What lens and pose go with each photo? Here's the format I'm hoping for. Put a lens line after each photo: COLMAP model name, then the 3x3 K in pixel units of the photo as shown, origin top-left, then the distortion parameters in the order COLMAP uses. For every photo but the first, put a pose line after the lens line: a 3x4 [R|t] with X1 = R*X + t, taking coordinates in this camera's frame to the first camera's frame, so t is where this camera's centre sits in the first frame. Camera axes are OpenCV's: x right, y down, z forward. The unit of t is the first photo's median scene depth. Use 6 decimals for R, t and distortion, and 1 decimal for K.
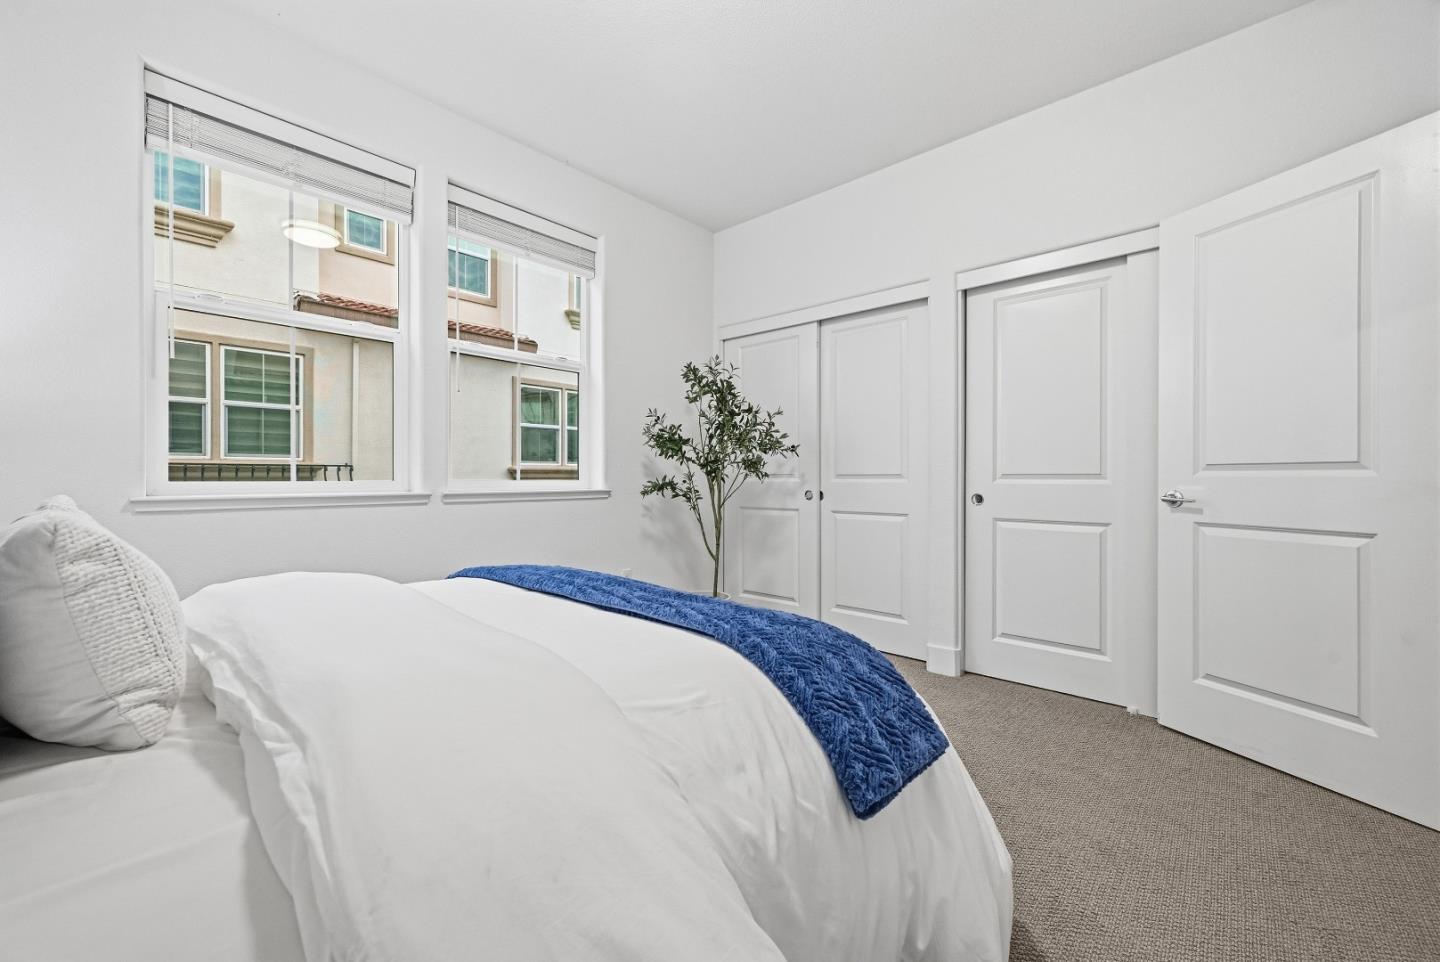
lens RADIAL K [[589.6, 0, 736.9], [0, 589.6, 475.4], [0, 0, 1]] dist [0.000065, -0.000268]
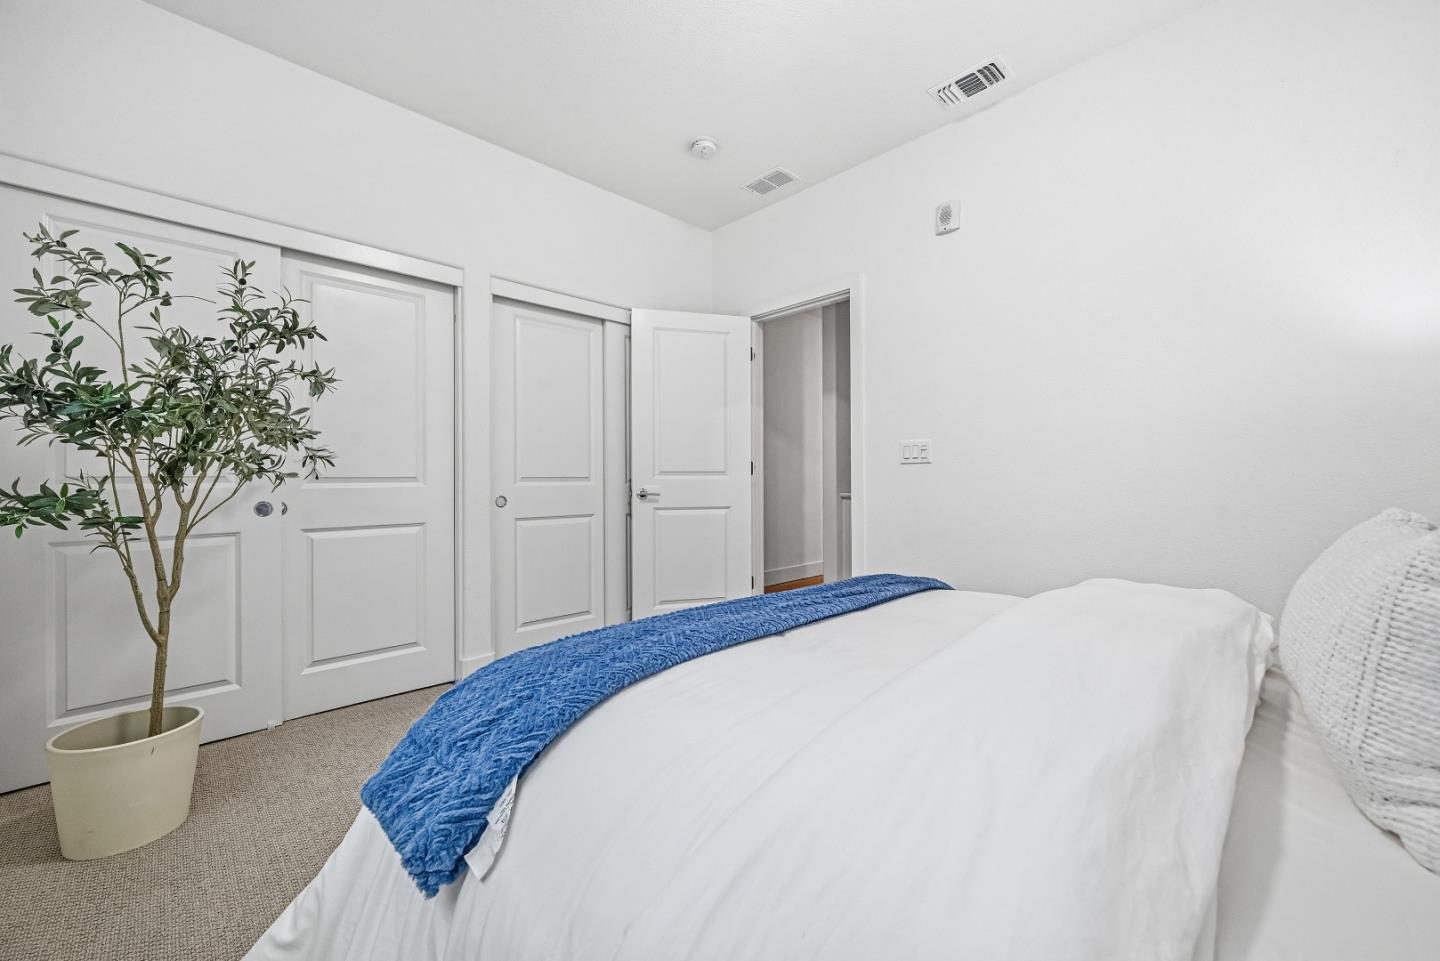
lens RADIAL K [[589.6, 0, 743.0], [0, 589.6, 479.9], [0, 0, 1]] dist [0.000065, -0.000268]
pose [[0.027922, -0.000561, 0.999610, -0.625136], [0.003571, 0.999994, 0.000461, 0.003640], [-0.999604, 0.003557, 0.027924, 0.557074]]
